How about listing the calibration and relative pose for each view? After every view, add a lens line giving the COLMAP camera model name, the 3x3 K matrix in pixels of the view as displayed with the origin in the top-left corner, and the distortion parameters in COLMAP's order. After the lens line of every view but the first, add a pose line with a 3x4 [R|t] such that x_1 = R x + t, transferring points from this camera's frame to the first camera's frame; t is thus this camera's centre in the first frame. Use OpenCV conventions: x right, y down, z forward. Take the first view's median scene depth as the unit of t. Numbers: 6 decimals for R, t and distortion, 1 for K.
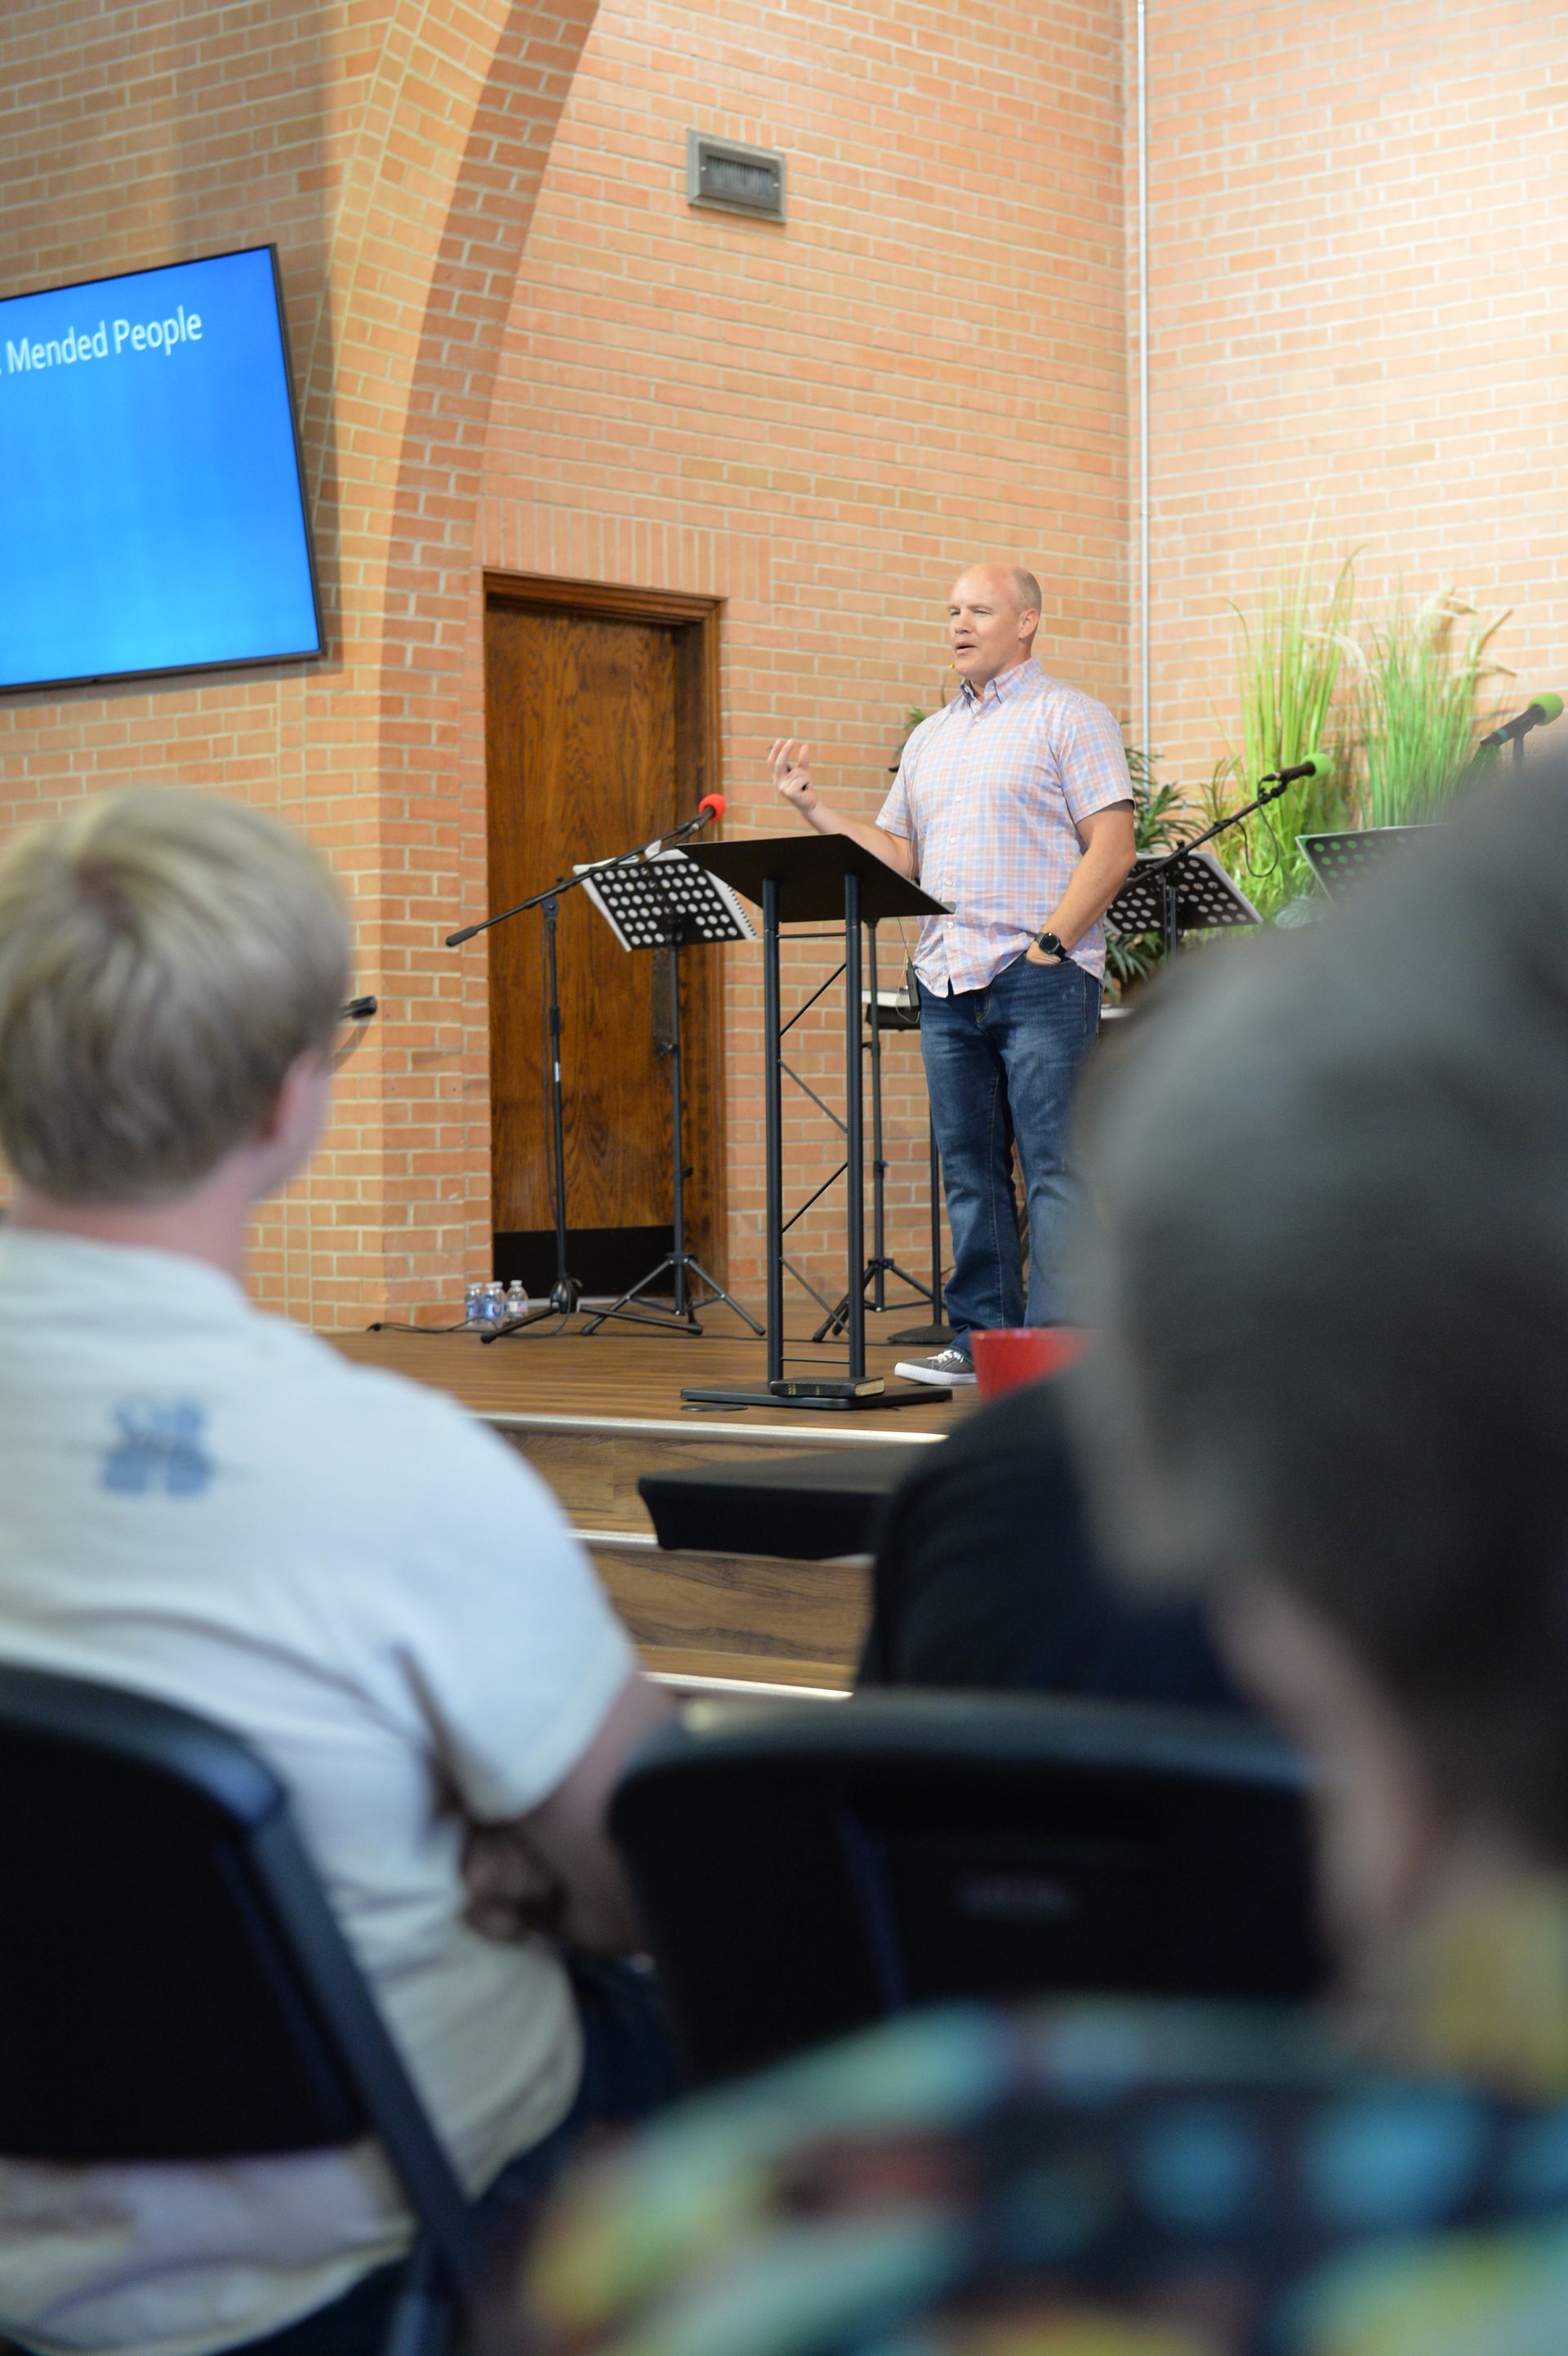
lens RADIAL K [[4474.7, 0, 784.9], [0, 4474.7, 1181.9], [0, 0, 1]] dist [0.102223, 0.000000]
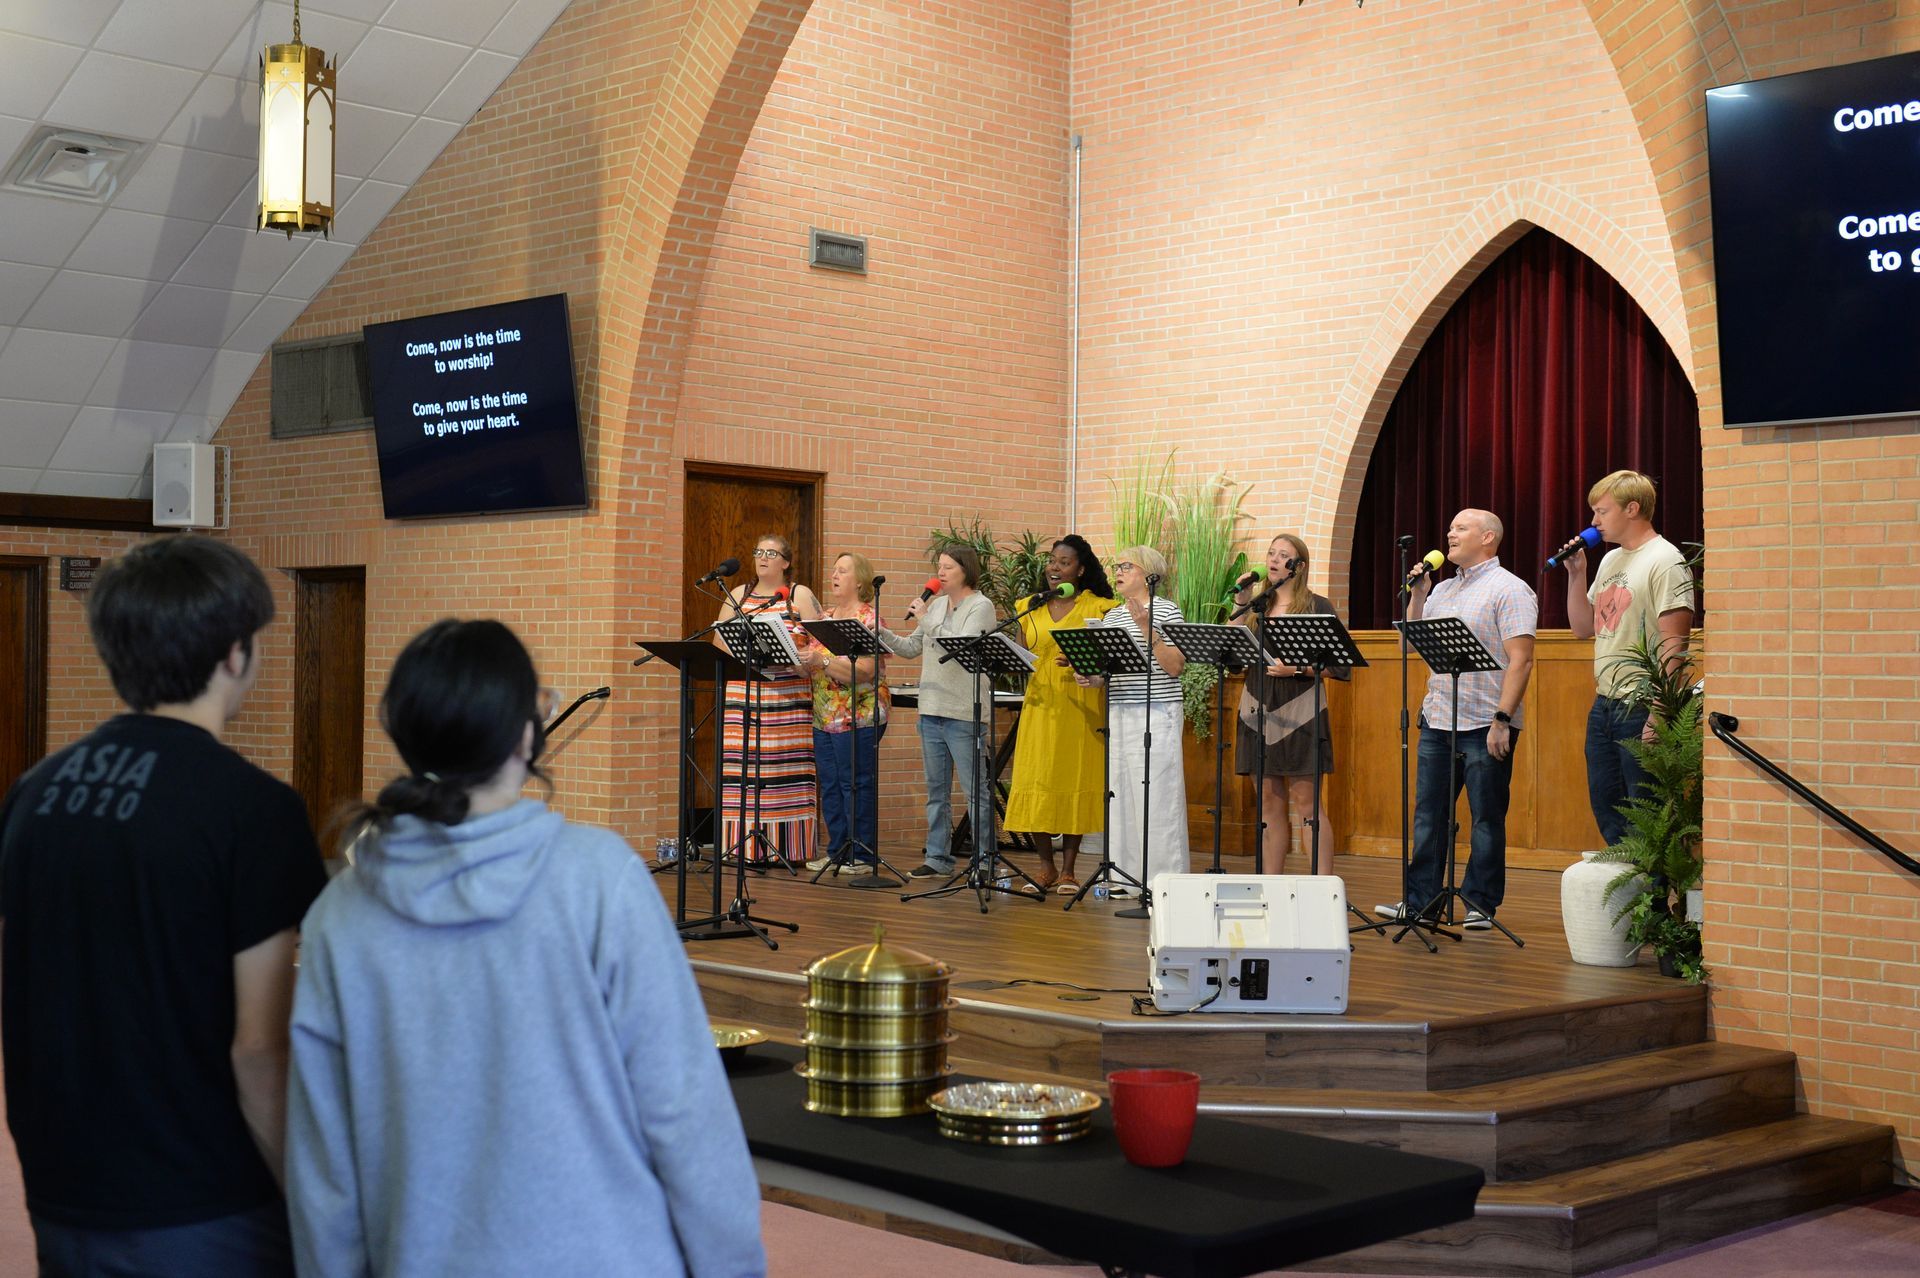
lens RADIAL K [[2463.7, 0, 956.8], [0, 2463.7, 635.6], [0, 0, 1]] dist [0.139283, 0.000000]
pose [[0.997657, 0.022804, -0.064494, 0.109988], [-0.024658, 0.999301, -0.028086, -0.033771], [0.063809, 0.029611, 0.997523, -0.030265]]
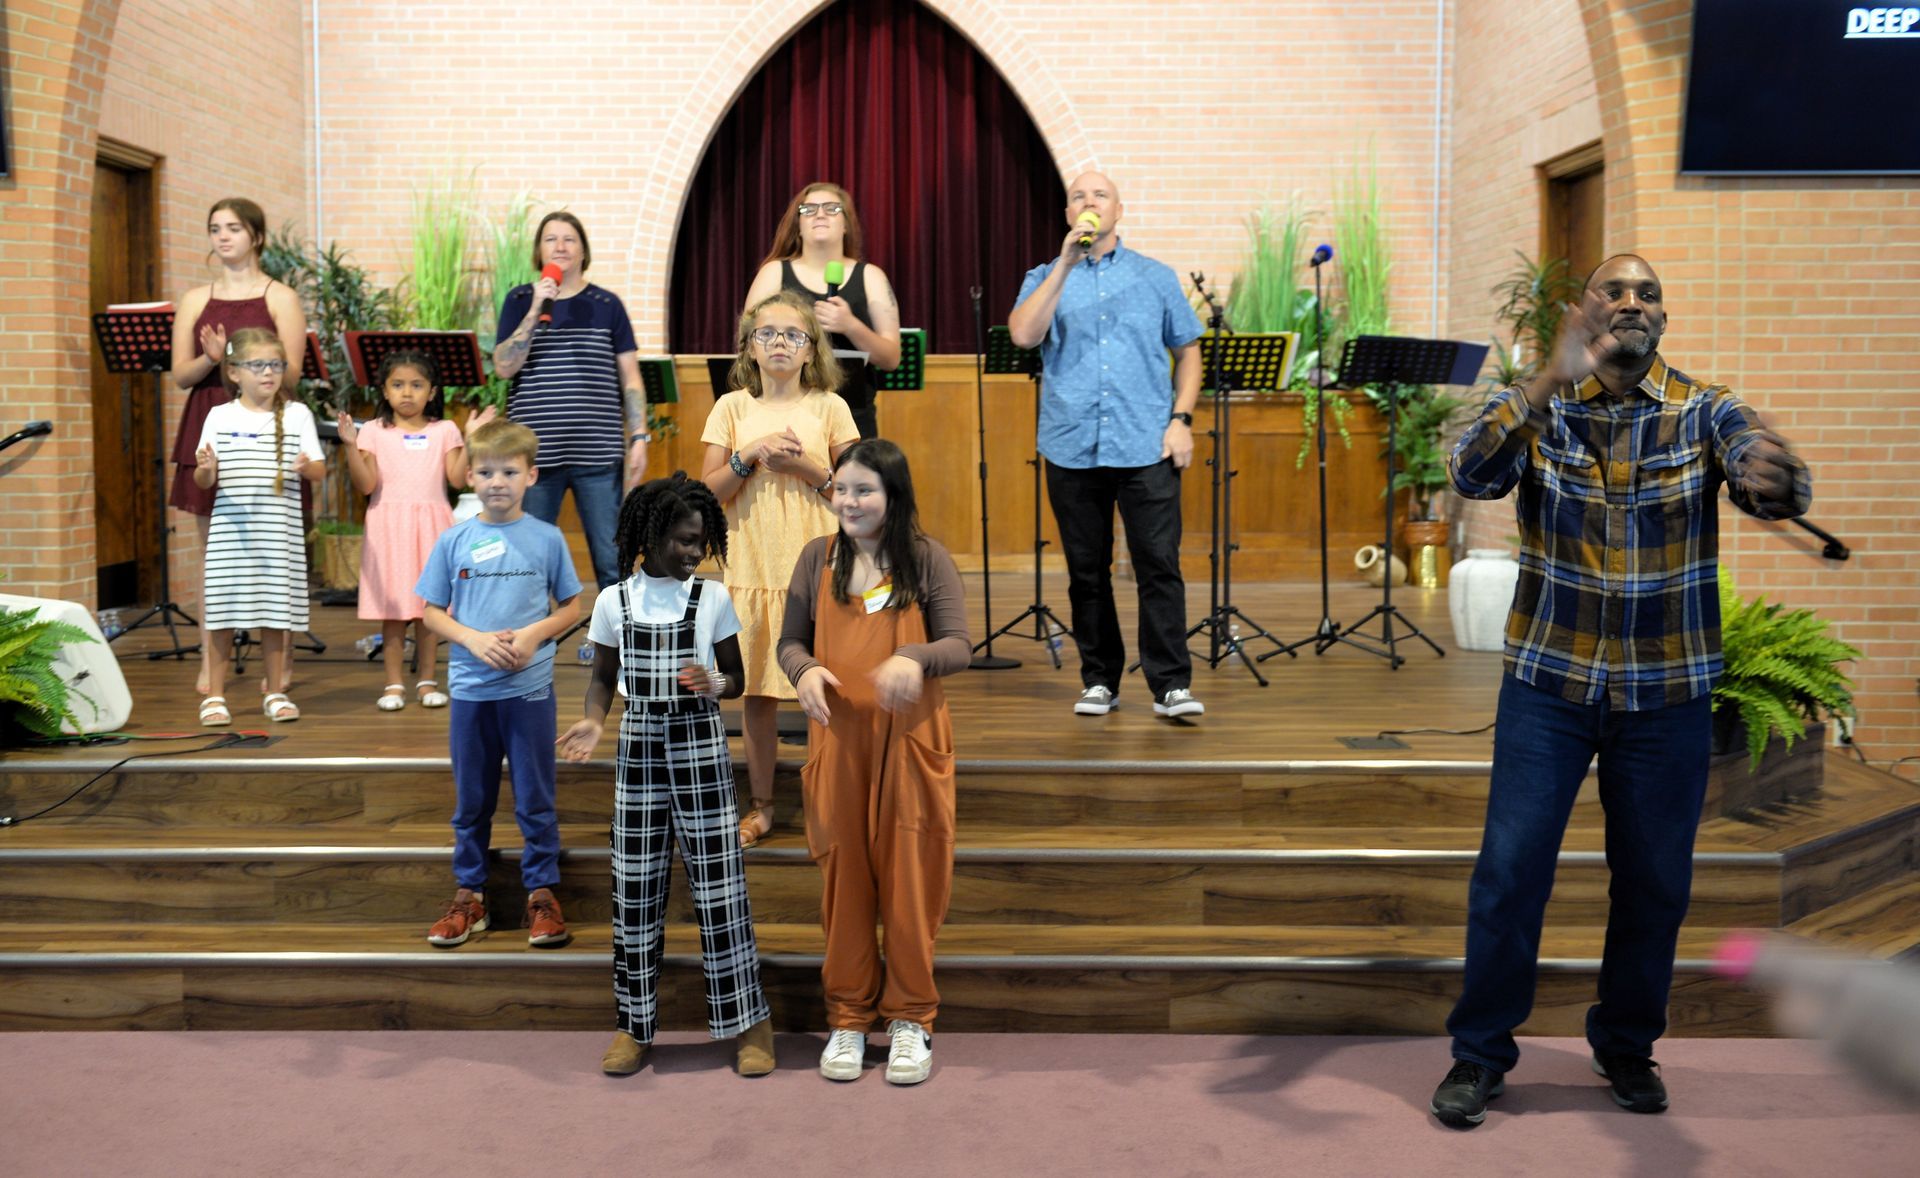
lens RADIAL K [[1935.6, 0, 924.2], [0, 1935.6, 524.1], [0, 0, 1]] dist [0.031109, 0.000000]
pose [[0.752435, -0.027446, 0.658094, -0.262660], [0.000064, 0.999135, 0.041596, -0.031131], [-0.658666, -0.031256, 0.751786, 0.315968]]
